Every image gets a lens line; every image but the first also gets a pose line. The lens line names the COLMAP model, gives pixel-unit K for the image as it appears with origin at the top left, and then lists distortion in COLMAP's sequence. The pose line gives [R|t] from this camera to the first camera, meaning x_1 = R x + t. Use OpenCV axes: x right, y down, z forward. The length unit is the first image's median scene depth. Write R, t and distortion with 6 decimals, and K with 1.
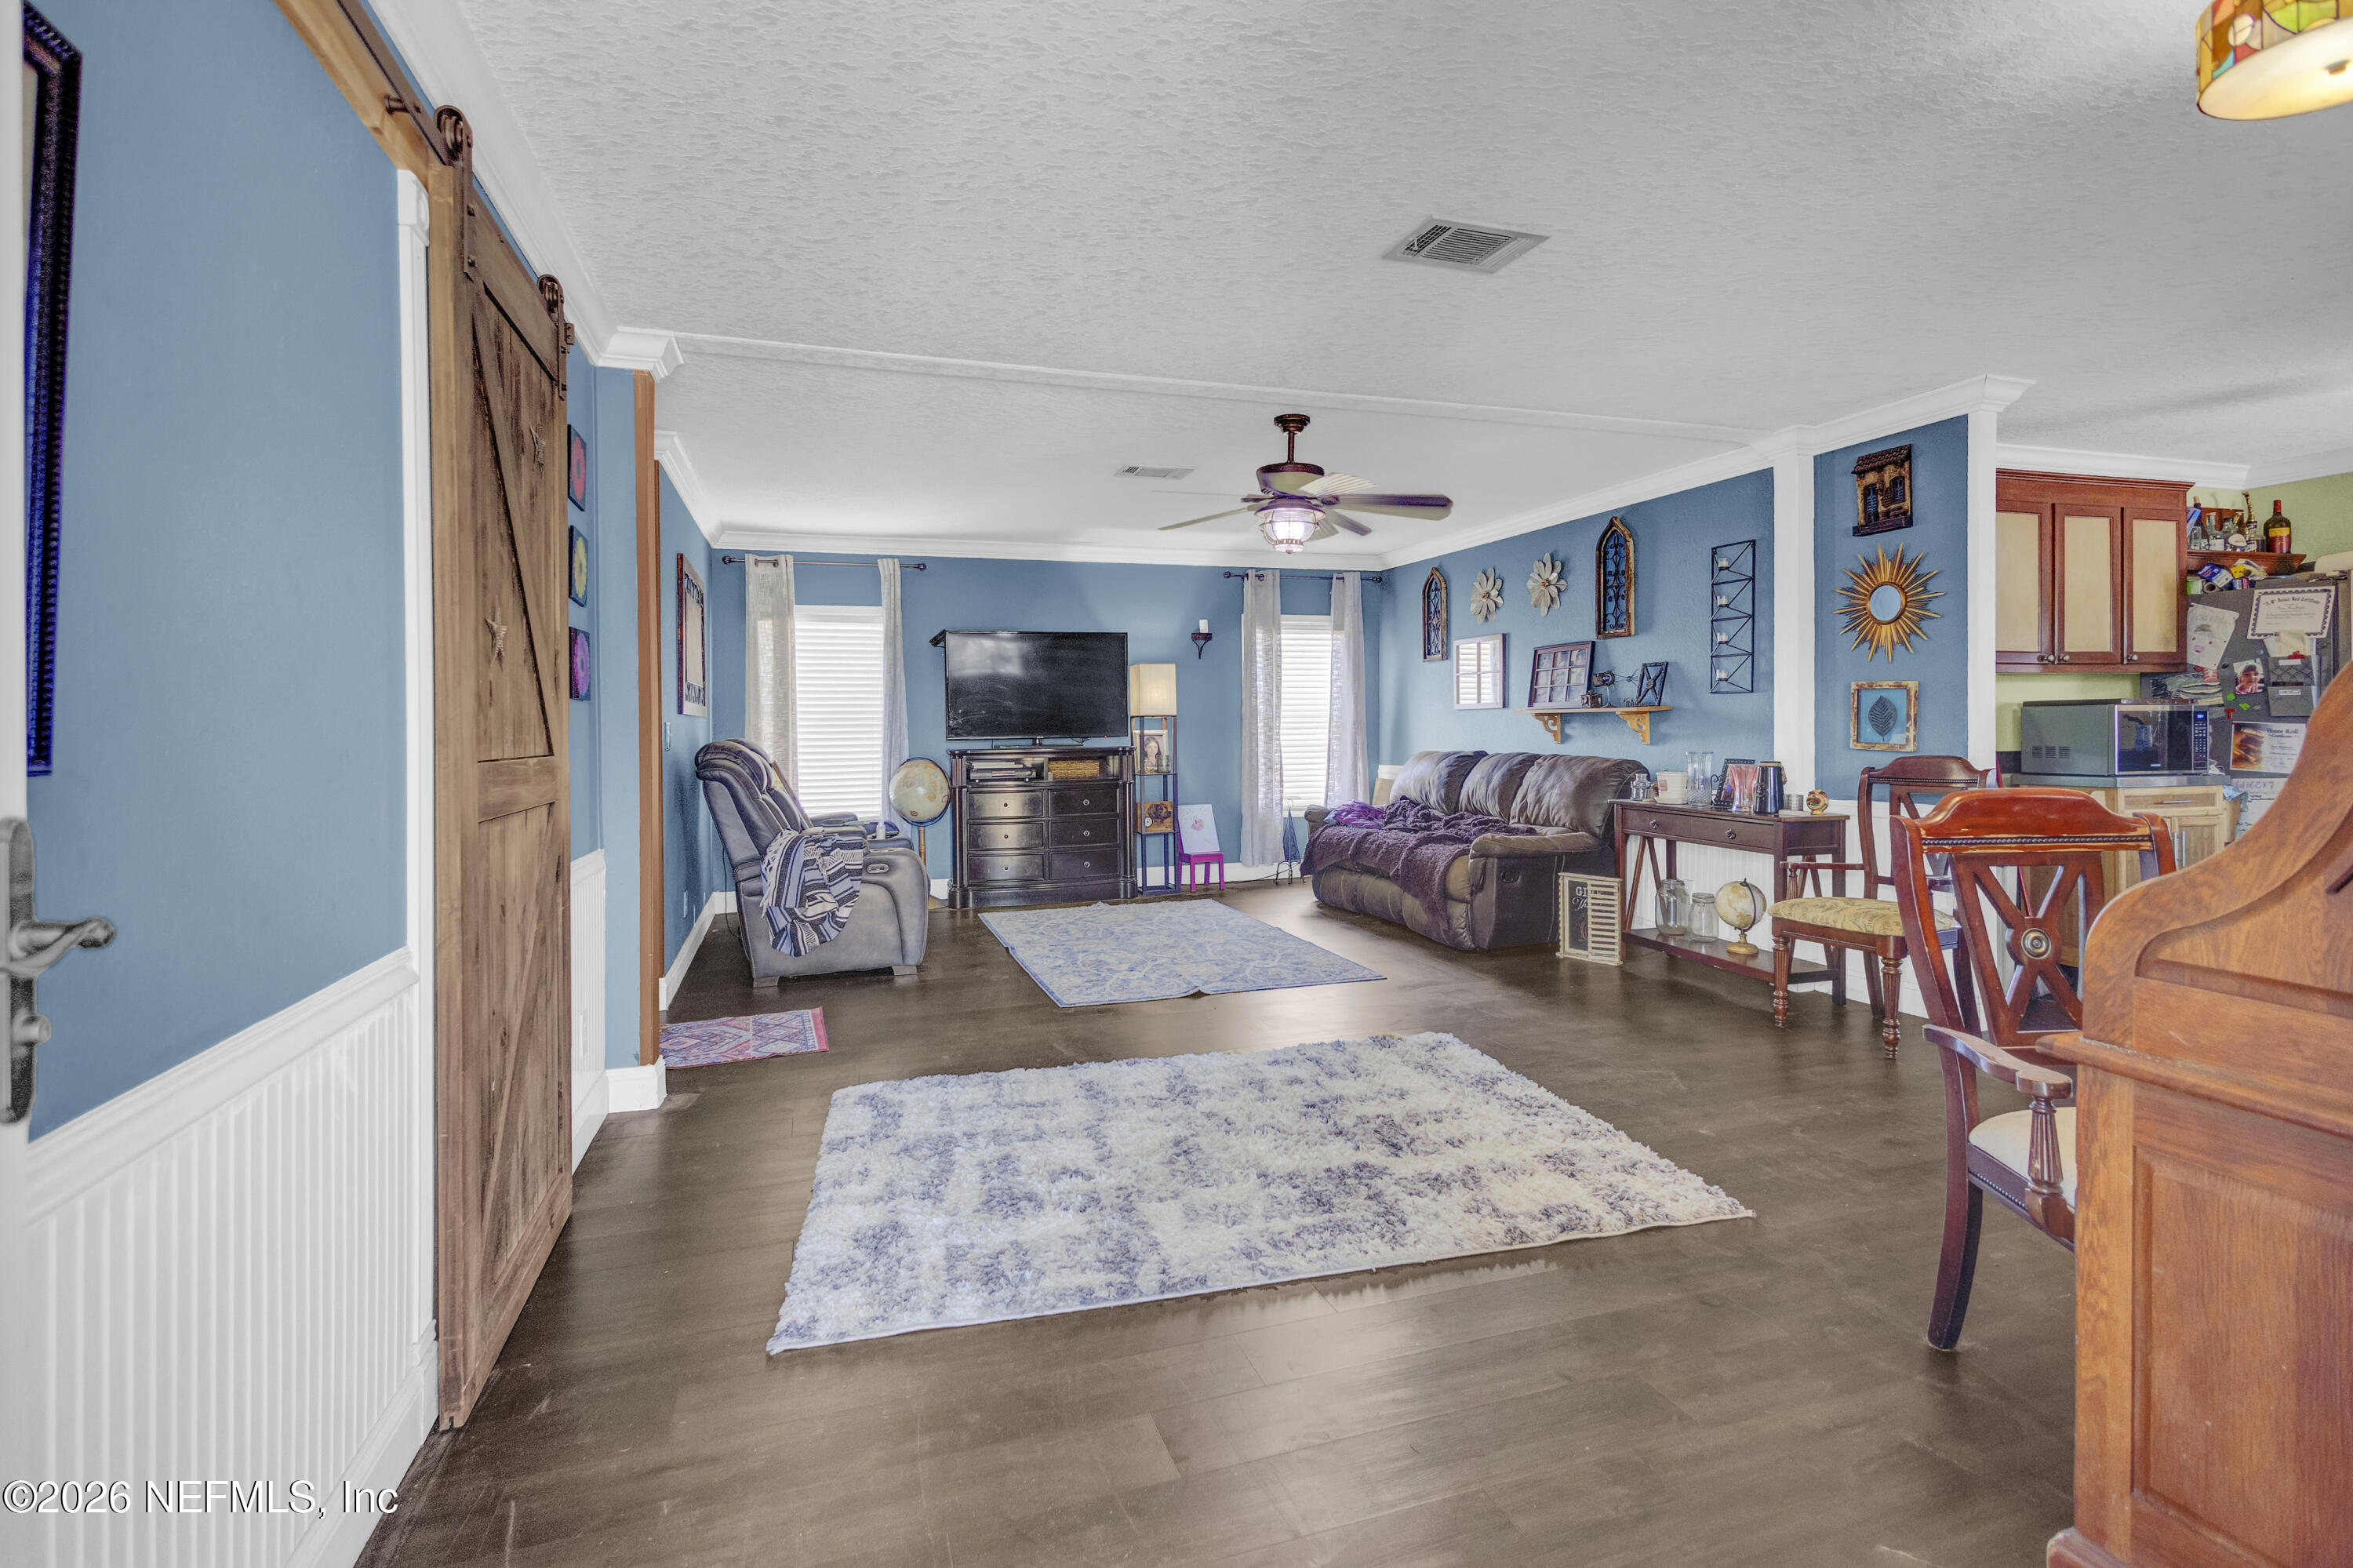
lens RADIAL K [[1097.6, 0, 1223.2], [0, 1097.6, 727.8], [0, 0, 1]] dist [0.006706, -0.001162]
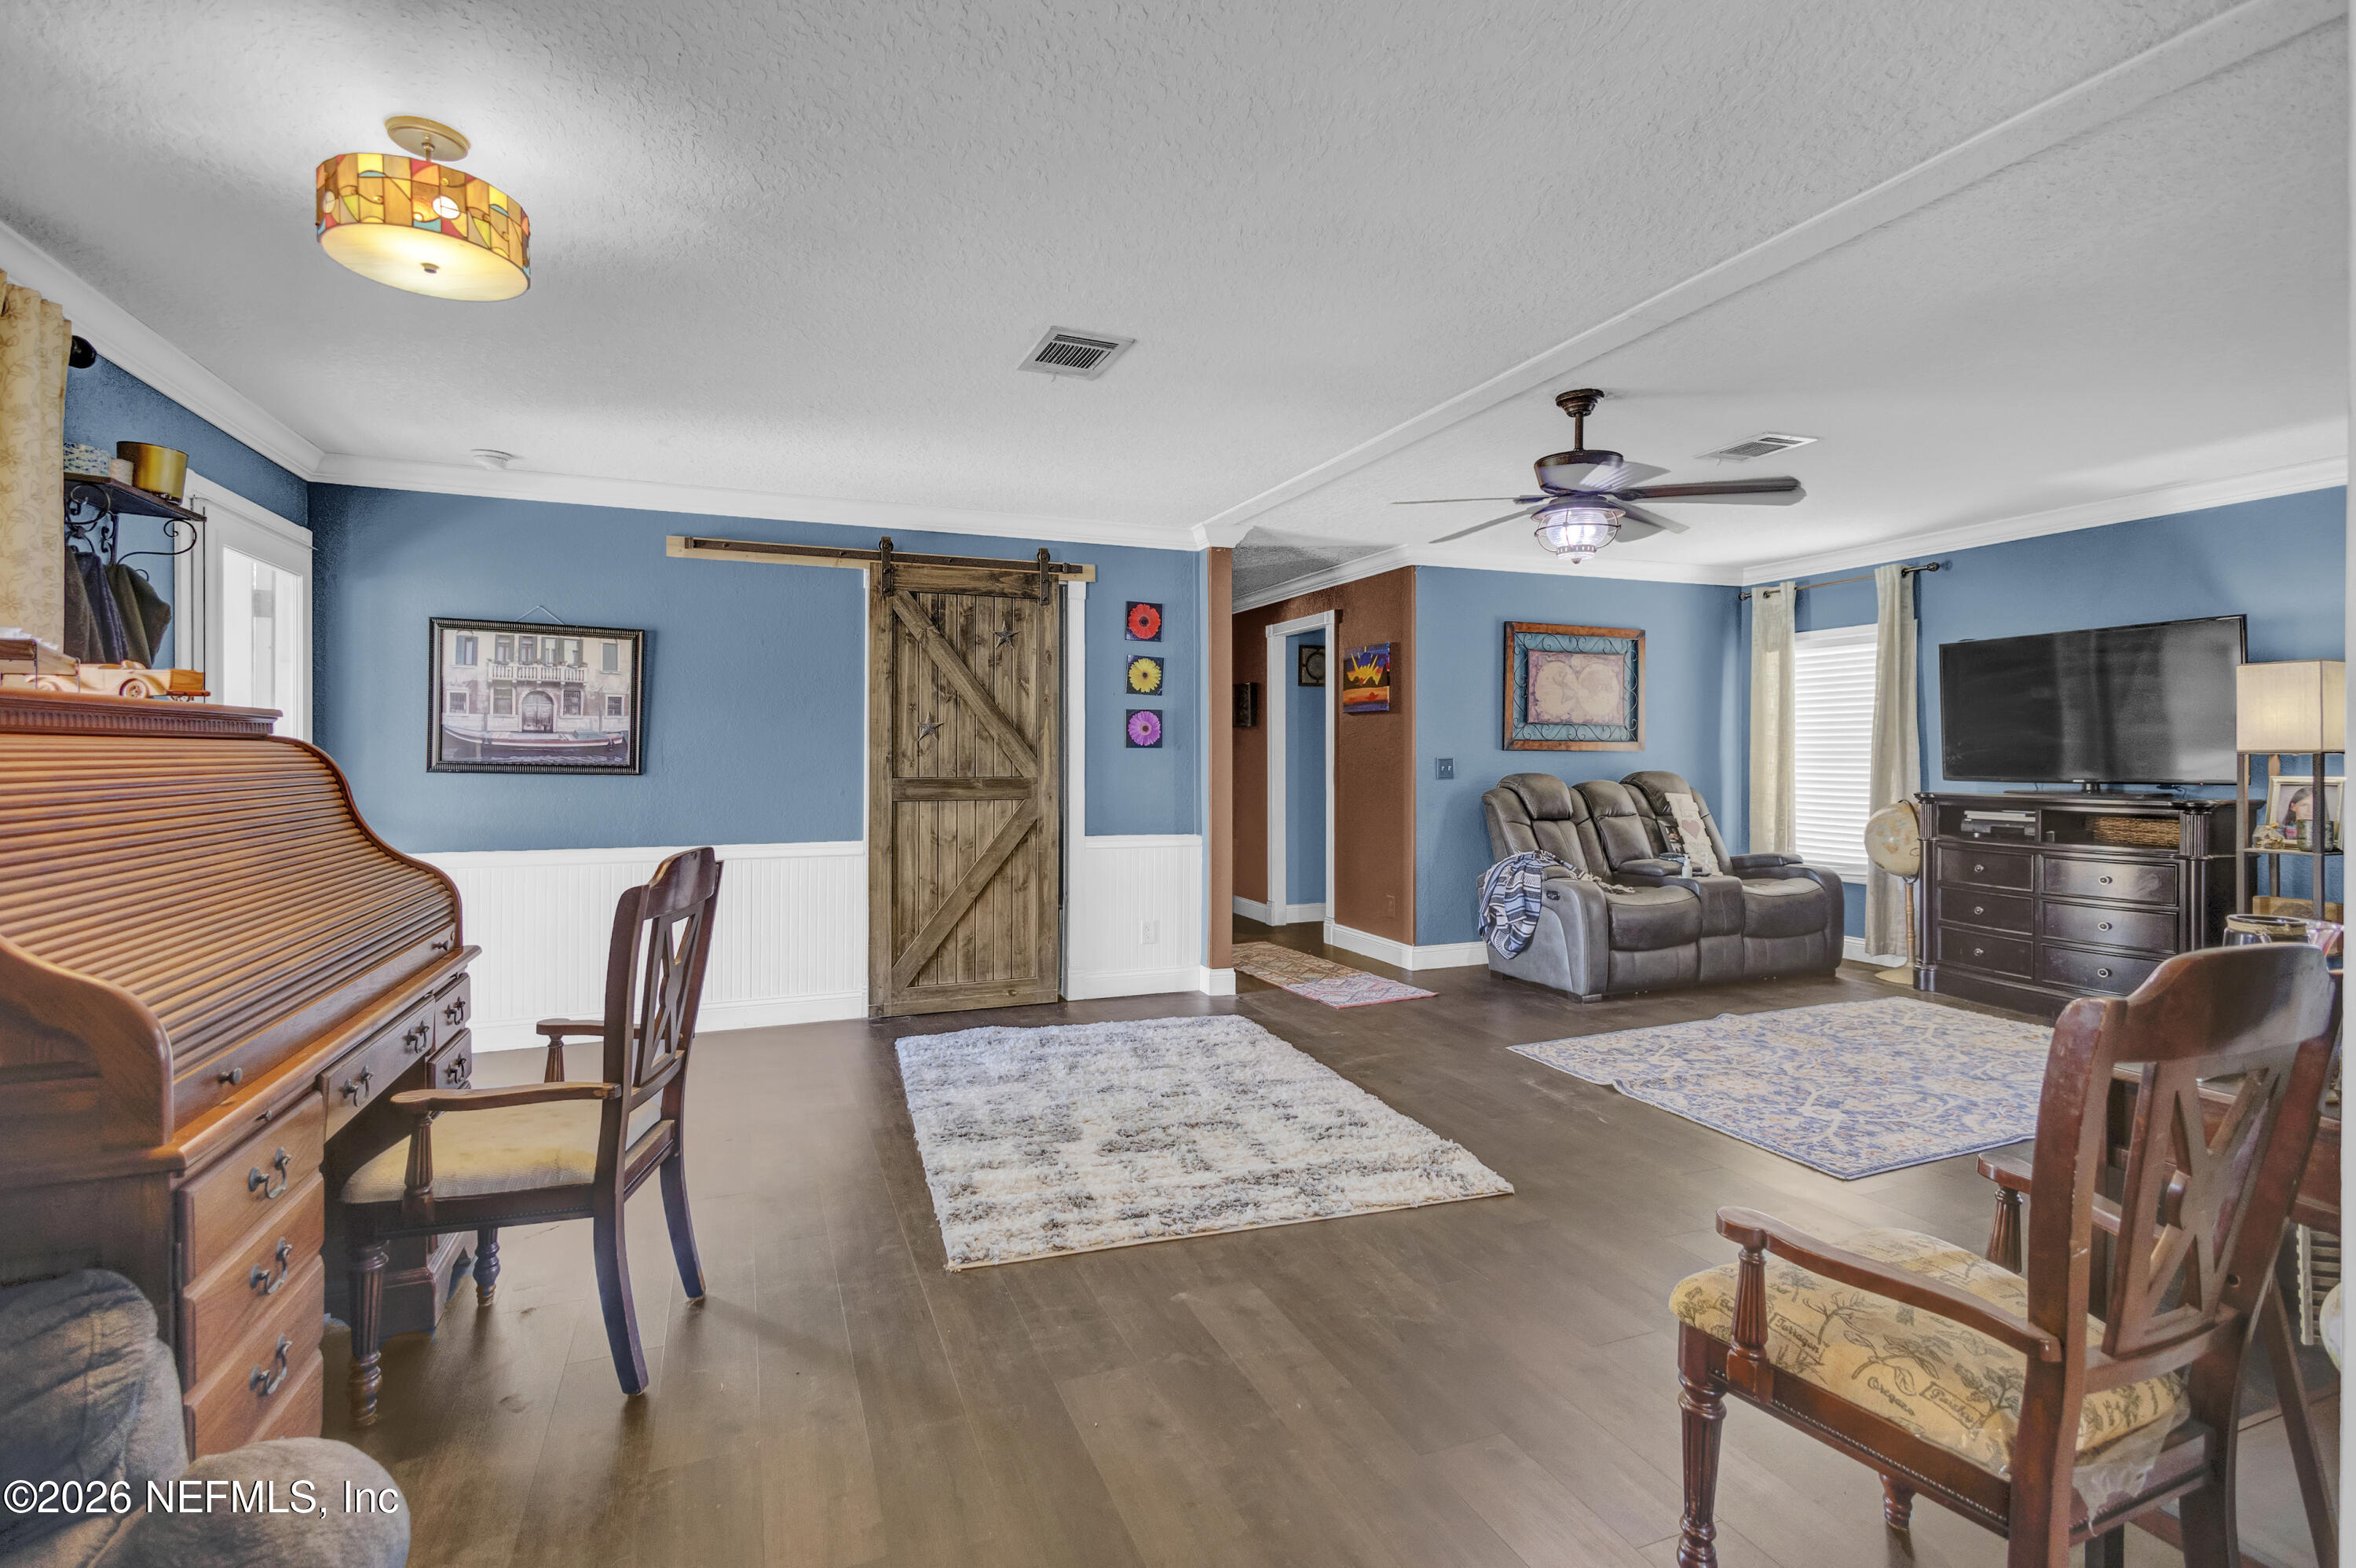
lens RADIAL K [[1098.8, 0, 1201.6], [0, 1098.8, 759.2], [0, 0, 1]] dist [0.006706, -0.001162]
pose [[0.067406, 0.015783, -0.997601, 0.741797], [-0.002625, 0.999874, 0.015642, -0.022050], [0.997722, 0.001564, 0.067439, 0.577482]]
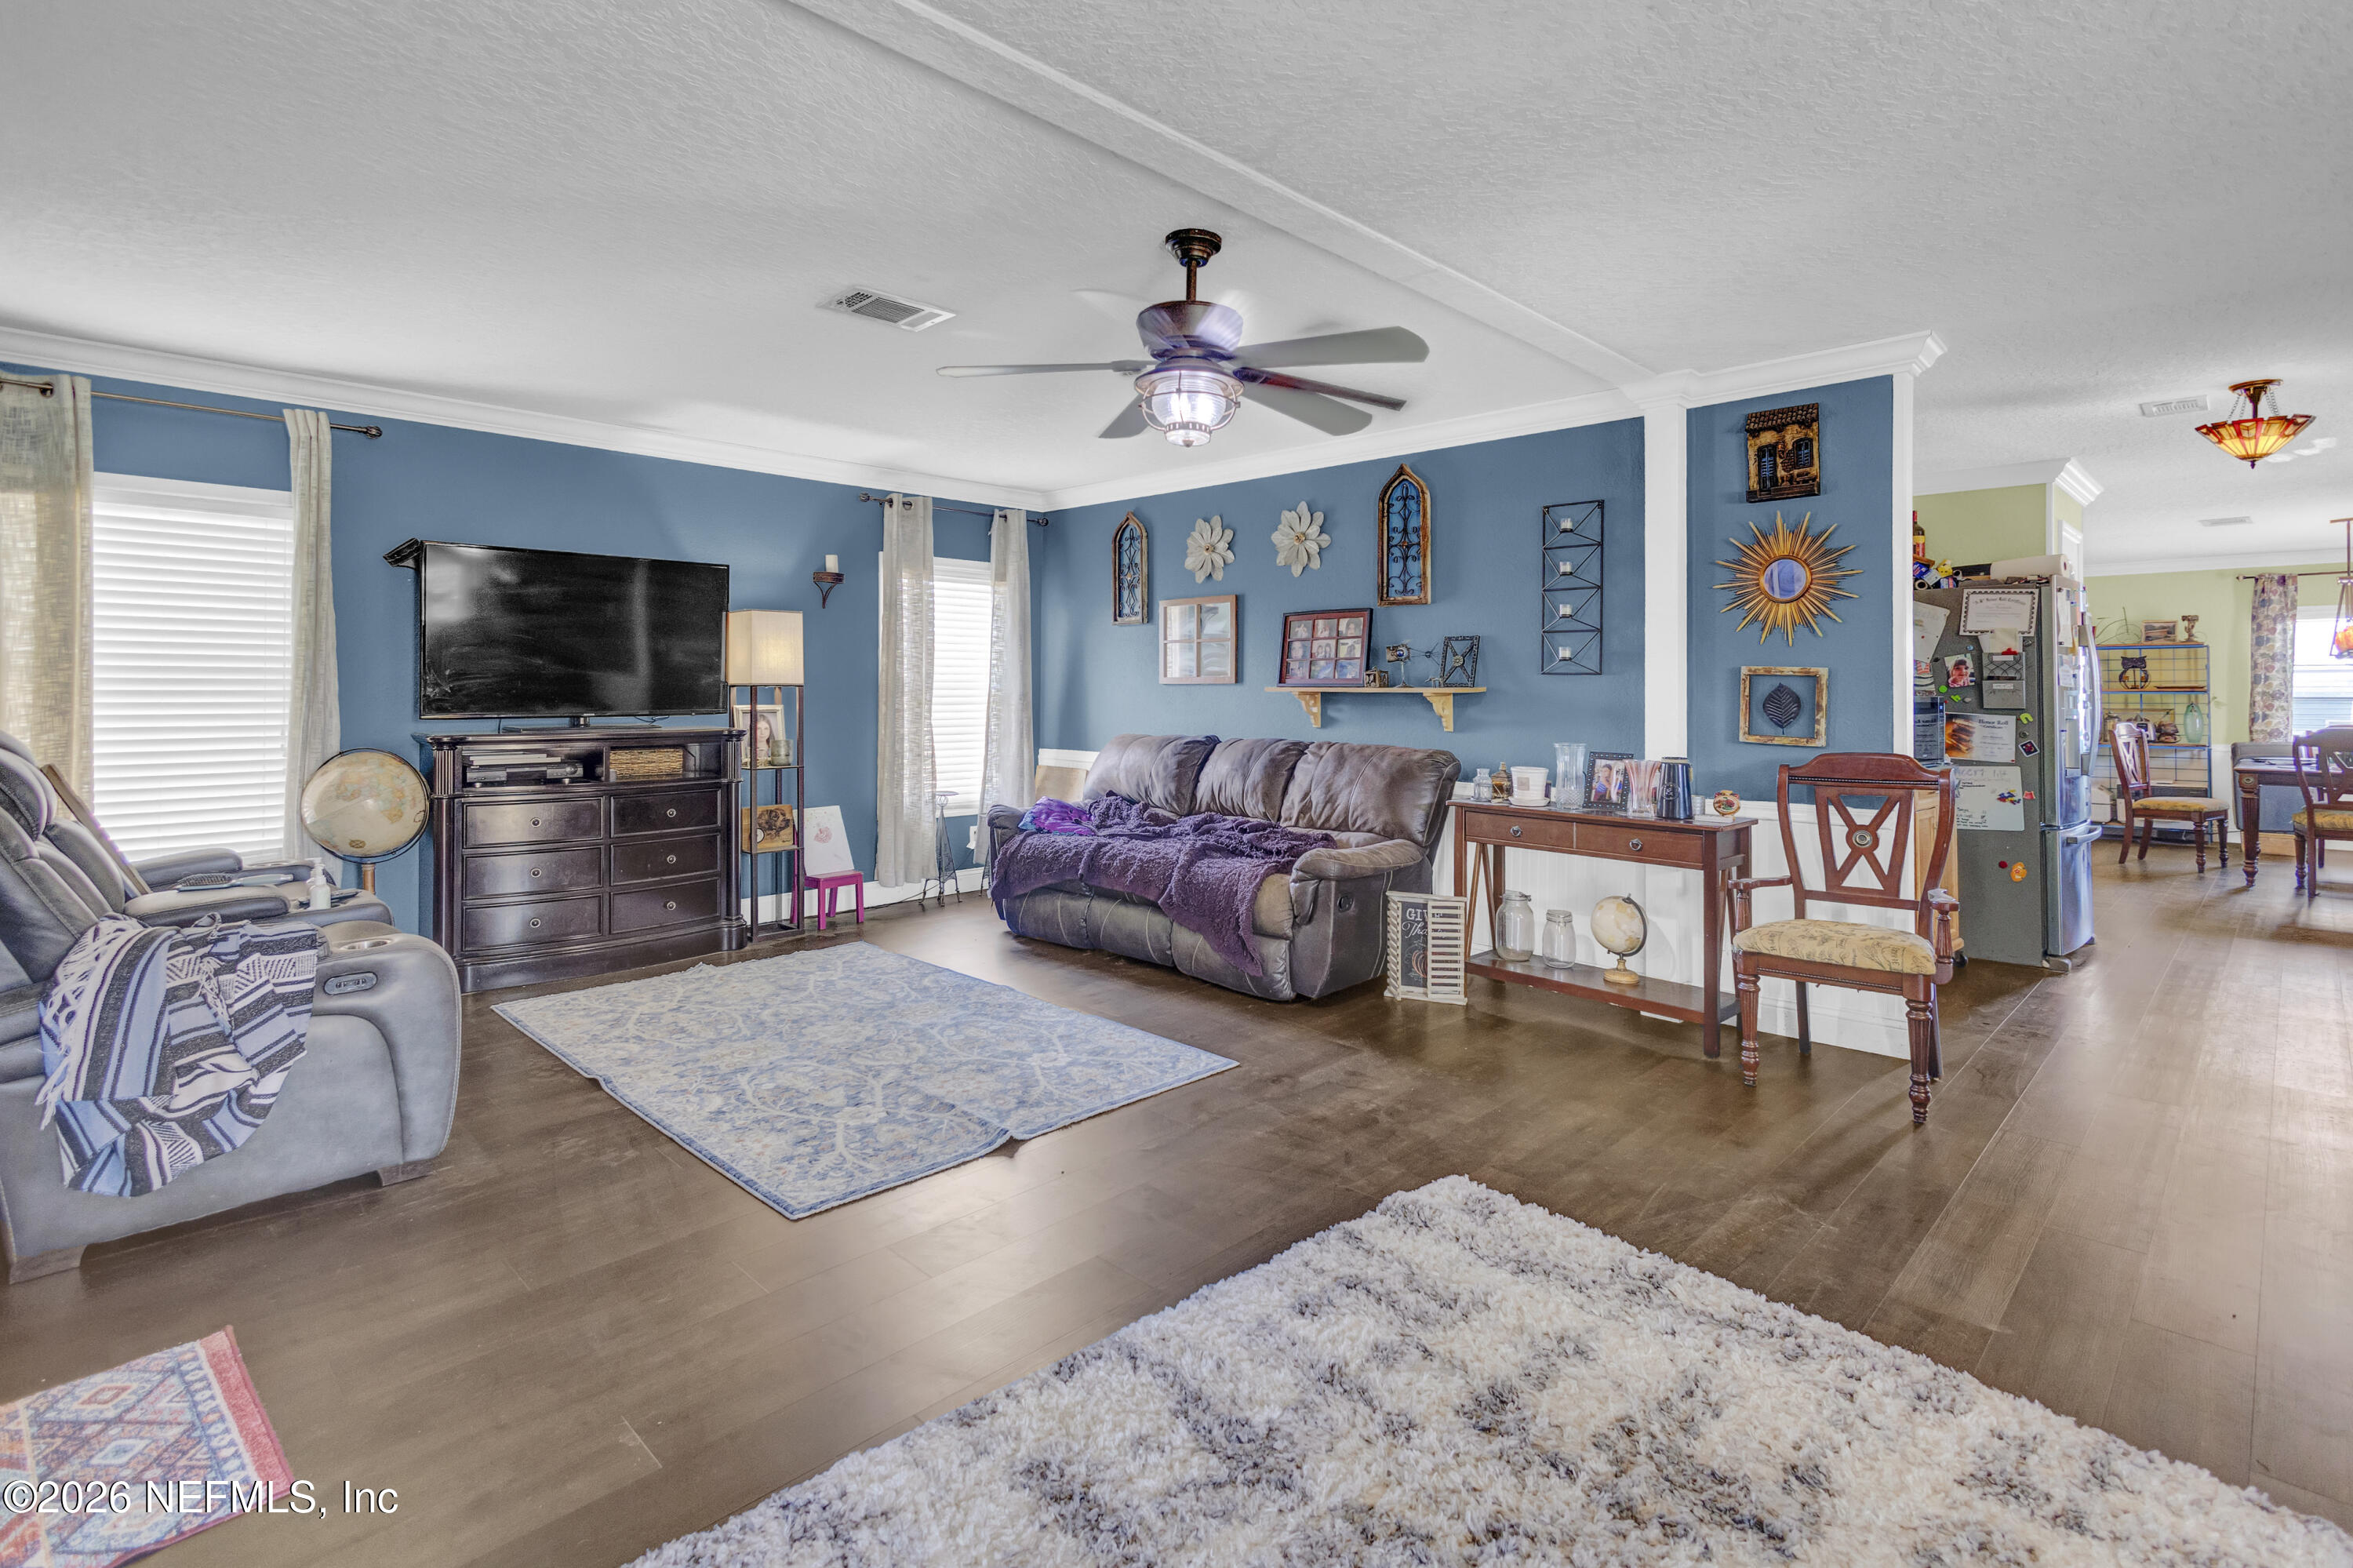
lens RADIAL K [[1097.6, 0, 1210.7], [0, 1097.6, 687.7], [0, 0, 1]] dist [0.006706, -0.001162]
pose [[0.896646, 0.016573, 0.442437, -0.183662], [-0.013634, 0.999859, -0.009823, -0.009338], [-0.442538, 0.002776, 0.896746, 0.362011]]
